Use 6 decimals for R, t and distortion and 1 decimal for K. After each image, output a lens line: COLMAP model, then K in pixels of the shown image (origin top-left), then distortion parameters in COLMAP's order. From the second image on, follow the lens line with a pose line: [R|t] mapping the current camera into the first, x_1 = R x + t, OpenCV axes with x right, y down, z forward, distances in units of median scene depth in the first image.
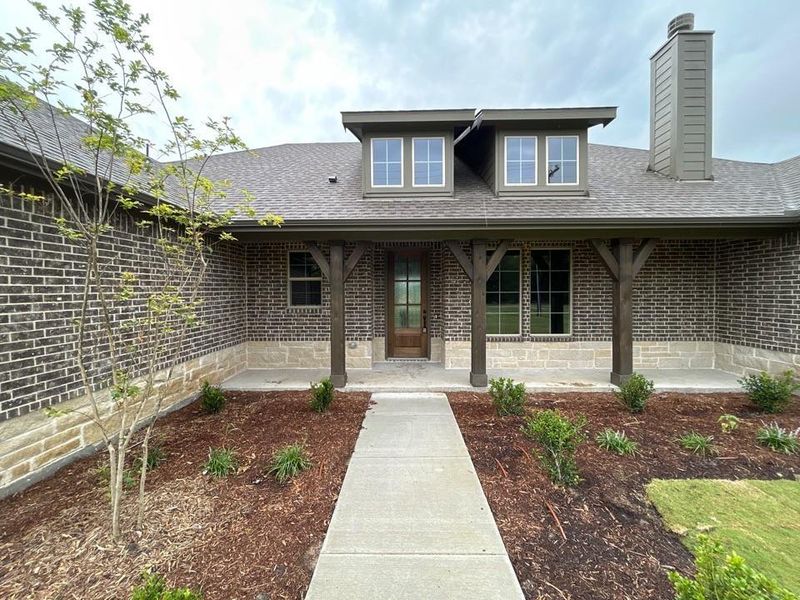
lens RADIAL K [[322.7, 0, 400.0], [0, 322.7, 300.0], [0, 0, 1]] dist [0.000754, 0.000214]
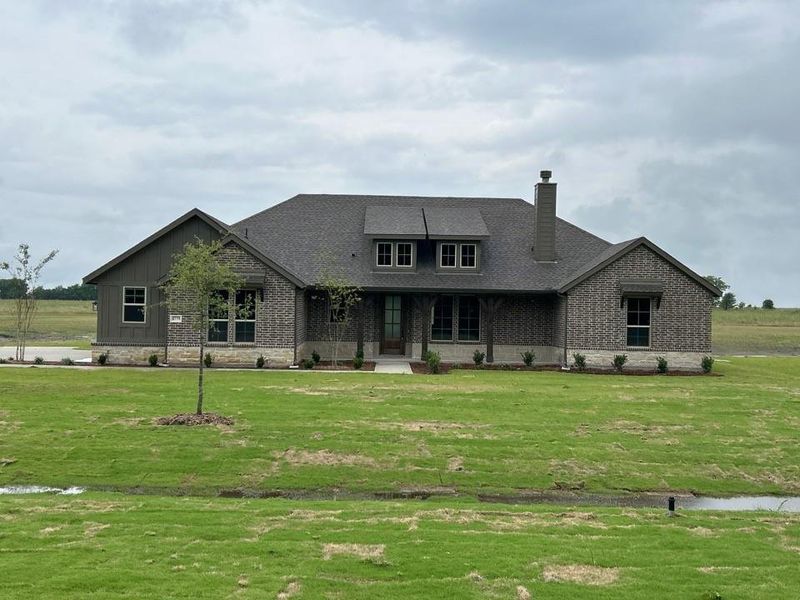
lens RADIAL K [[833.5, 0, 400.0], [0, 833.5, 300.0], [0, 0, 1]] dist [0.005500, 0.003812]
pose [[0.998438, 0.016713, 0.053309, -0.196660], [-0.015984, 0.999773, -0.014059, -0.056408], [-0.053532, 0.013185, 0.998479, -3.855551]]
